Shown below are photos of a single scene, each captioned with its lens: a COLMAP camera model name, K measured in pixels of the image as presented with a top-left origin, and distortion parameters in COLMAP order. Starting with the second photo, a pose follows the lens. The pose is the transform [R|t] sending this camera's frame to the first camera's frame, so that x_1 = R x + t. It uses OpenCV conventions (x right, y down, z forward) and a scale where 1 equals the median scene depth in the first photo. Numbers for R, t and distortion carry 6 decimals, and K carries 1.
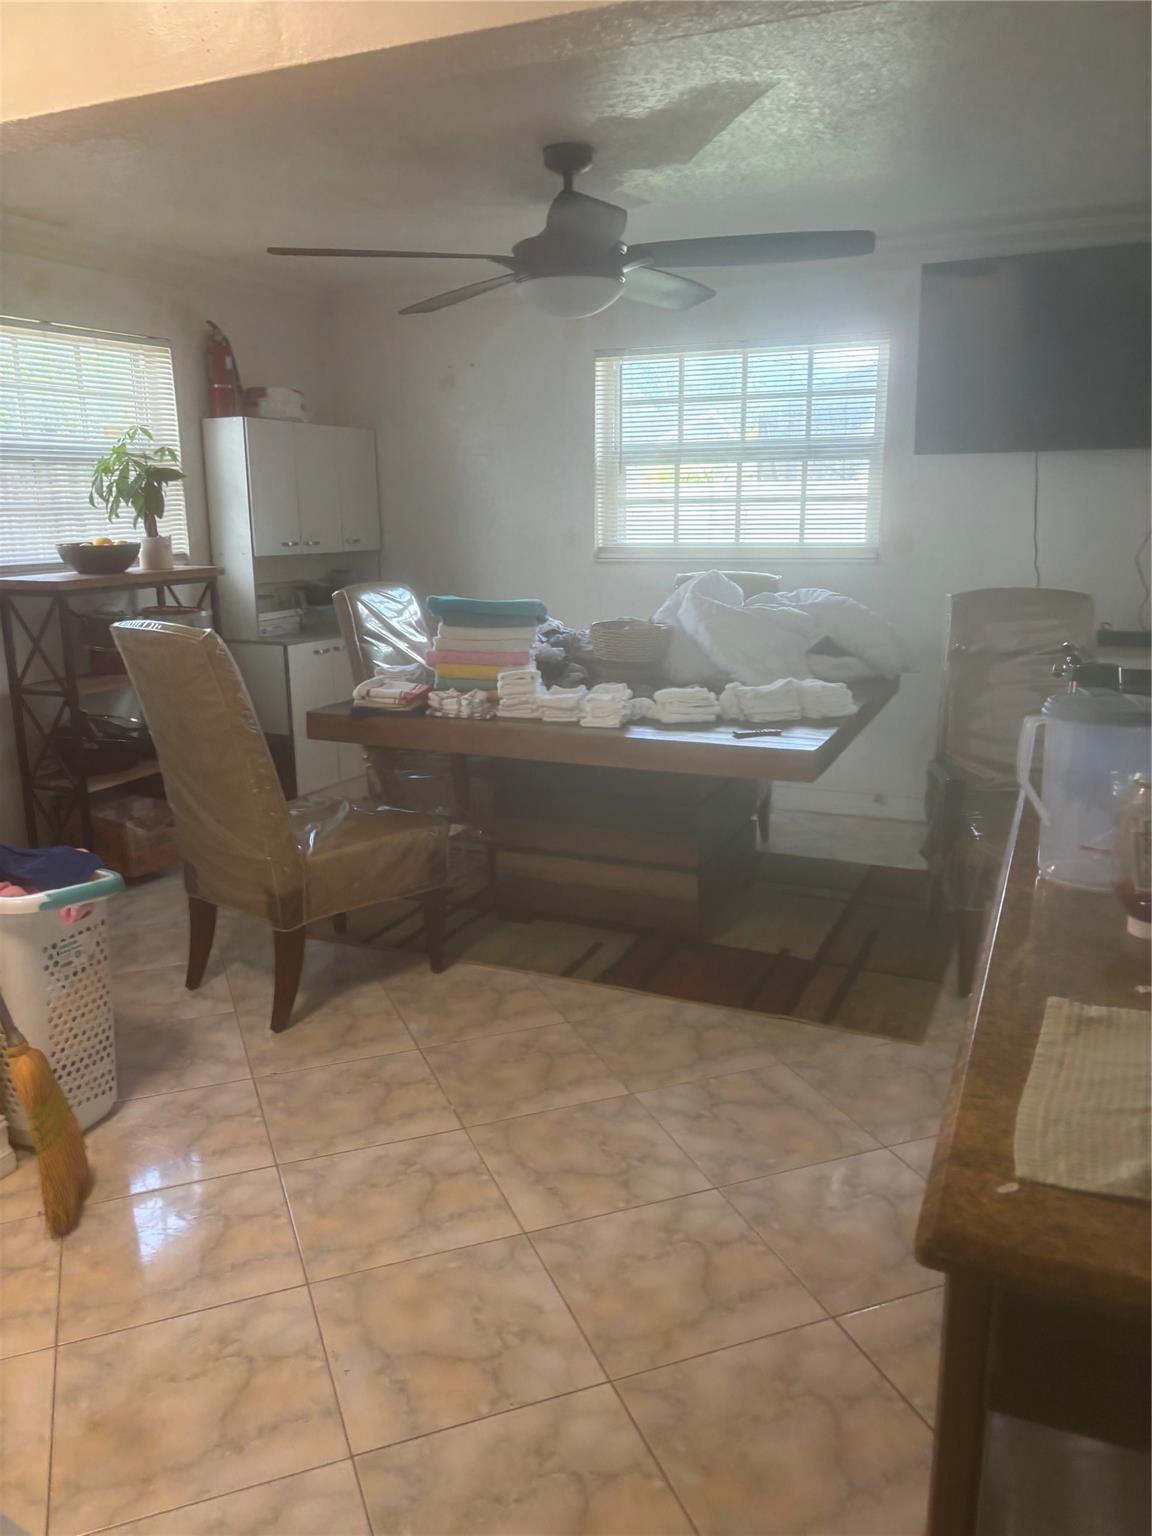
lens RADIAL K [[1160.1, 0, 569.6], [0, 1160.1, 759.5], [0, 0, 1]] dist [0.054615, 0.000439]
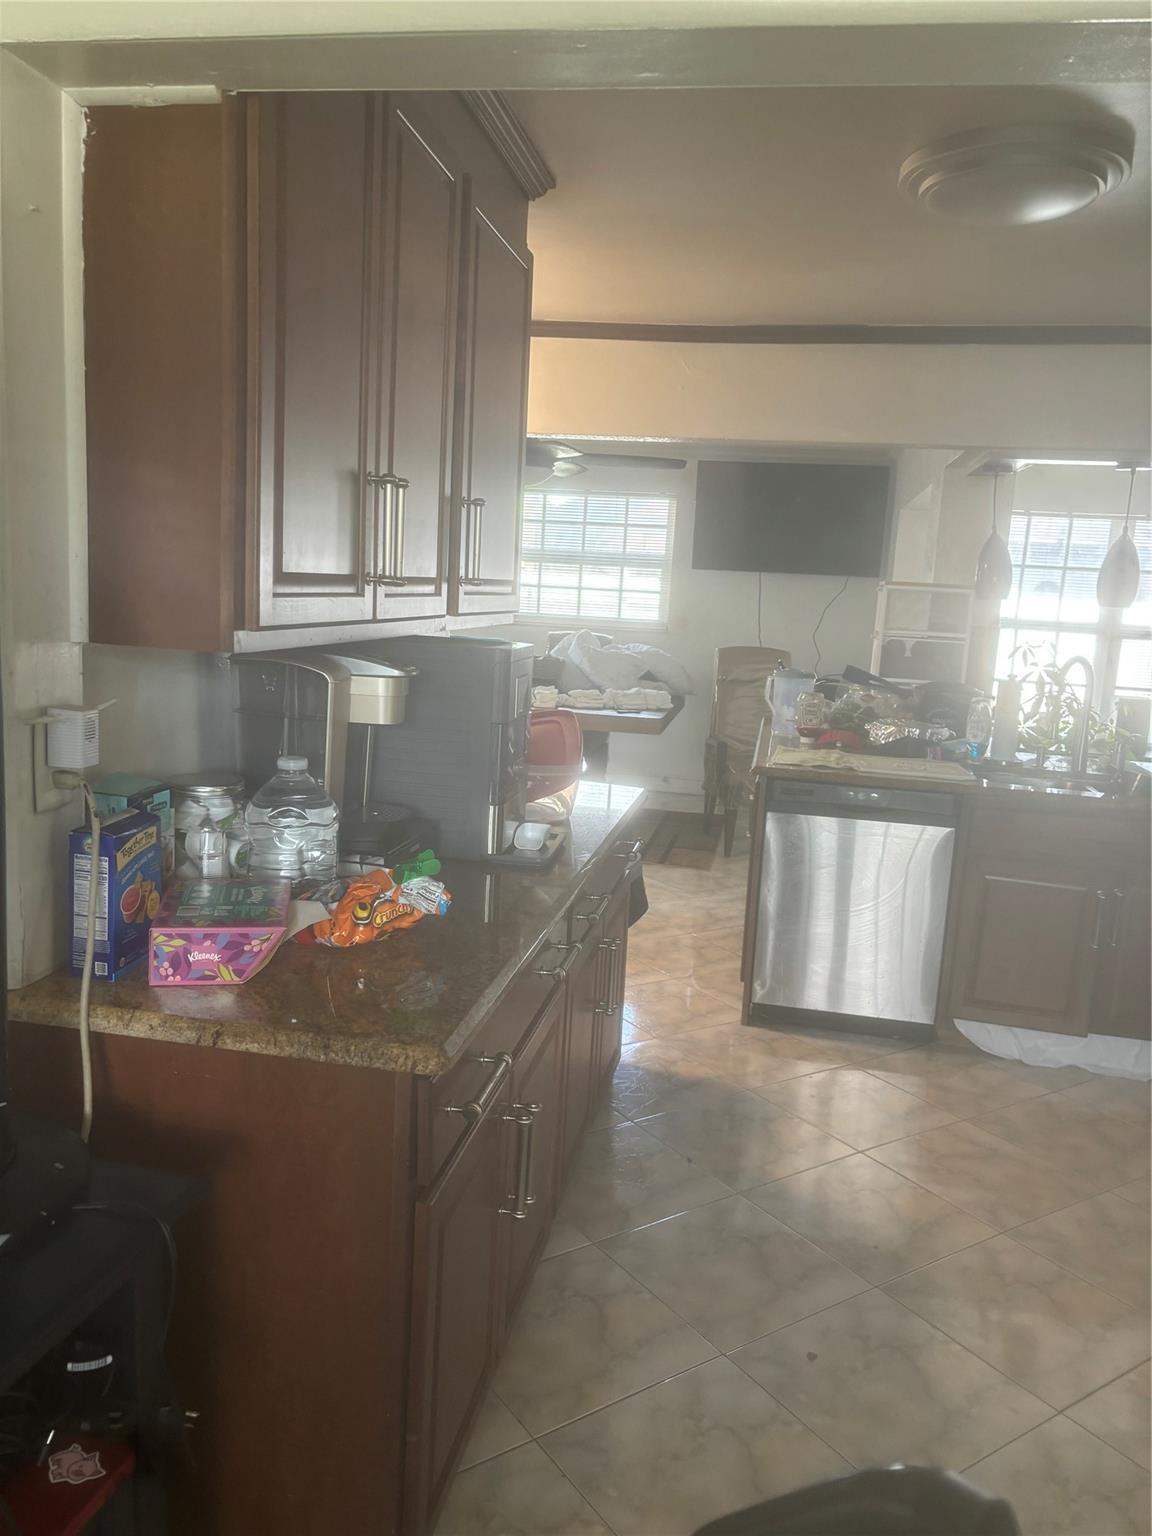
lens RADIAL K [[1160.1, 0, 577.2], [0, 1160.1, 772.1], [0, 0, 1]] dist [0.054615, 0.000439]
pose [[0.971274, 0.022397, 0.236908, -0.307954], [-0.009320, 0.998377, -0.056176, 0.153236], [-0.237782, 0.052354, 0.969907, -0.686604]]
